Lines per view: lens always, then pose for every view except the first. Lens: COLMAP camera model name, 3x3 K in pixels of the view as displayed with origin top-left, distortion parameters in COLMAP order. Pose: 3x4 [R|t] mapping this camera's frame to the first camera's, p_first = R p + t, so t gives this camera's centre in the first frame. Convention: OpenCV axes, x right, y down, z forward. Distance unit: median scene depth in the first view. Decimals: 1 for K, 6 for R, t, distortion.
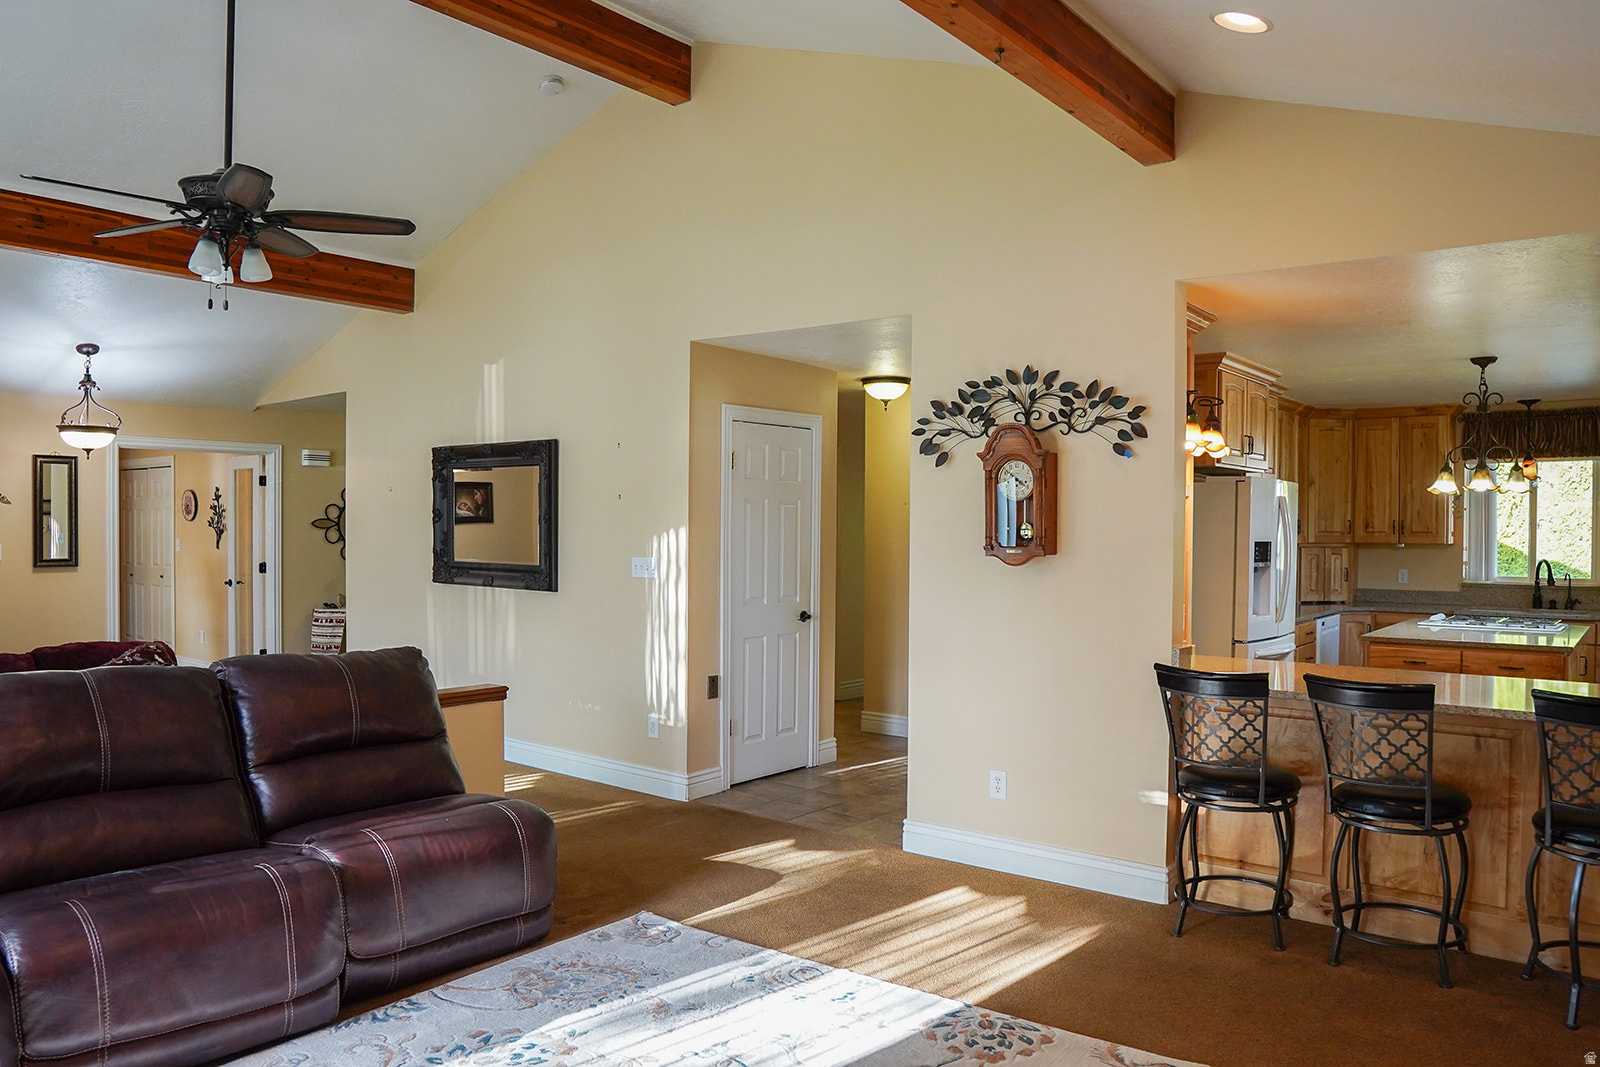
lens RADIAL K [[1139.4, 0, 776.0], [0, 1139.4, 551.4], [0, 0, 1]] dist [-0.105567, 0.064215]
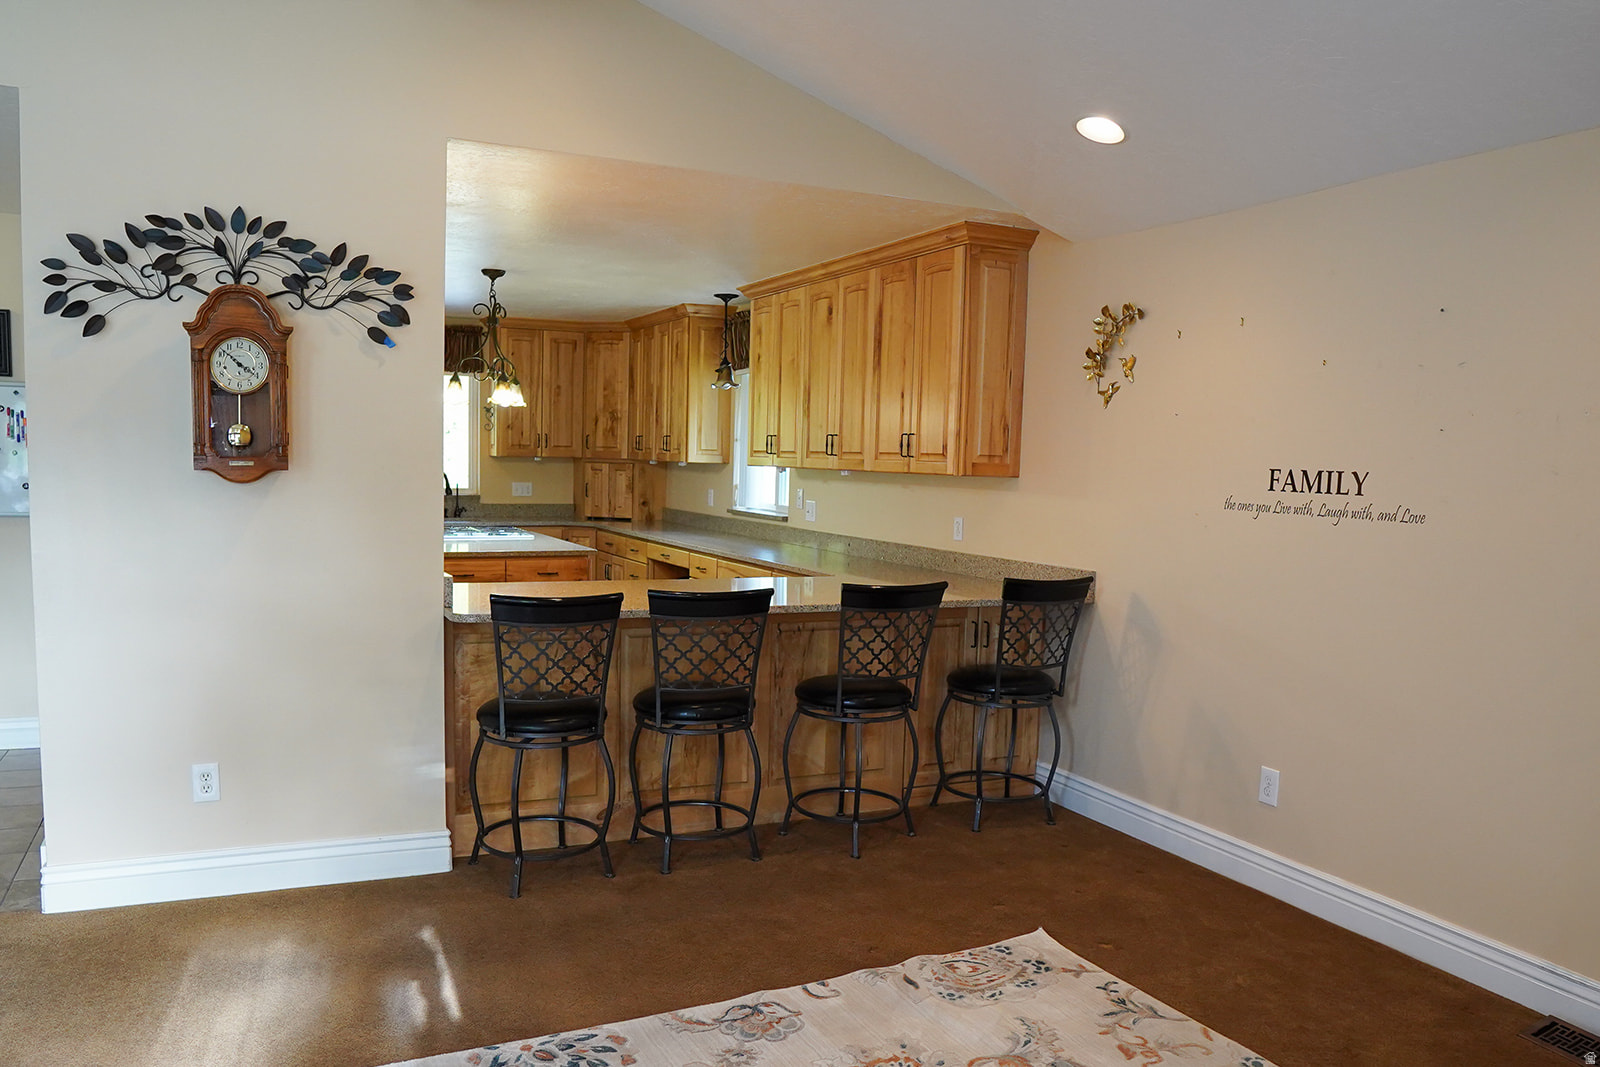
lens RADIAL K [[1243.0, 0, 782.4], [0, 1243.0, 576.6], [0, 0, 1]] dist [-0.057898, 0.014043]
pose [[0.442631, -0.079558, 0.893168, -0.326936], [-0.005118, 0.995816, 0.091237, -0.001056], [-0.896689, -0.044956, 0.440372, 0.308459]]
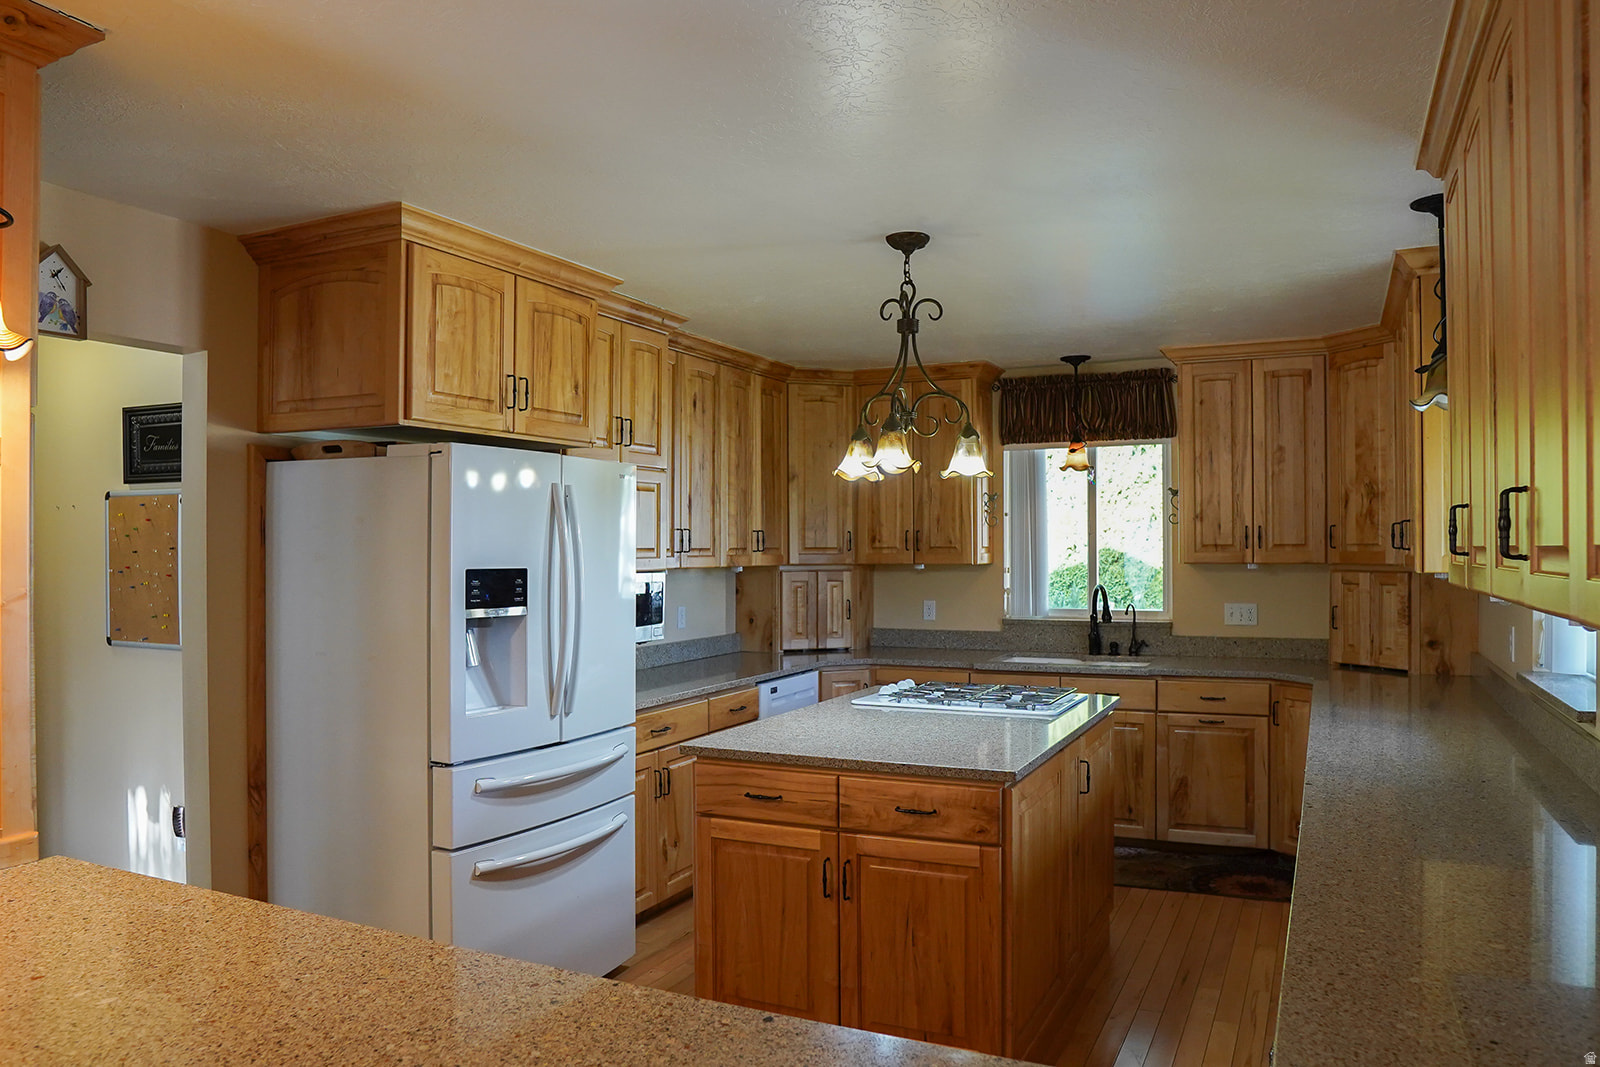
lens RADIAL K [[1139.4, 0, 790.7], [0, 1139.4, 542.9], [0, 0, 1]] dist [-0.105567, 0.064215]
pose [[0.972423, -0.006483, 0.233132, 0.546224], [0.012184, 0.999661, -0.023022, -0.008601], [-0.232904, 0.025228, 0.972172, 0.556119]]
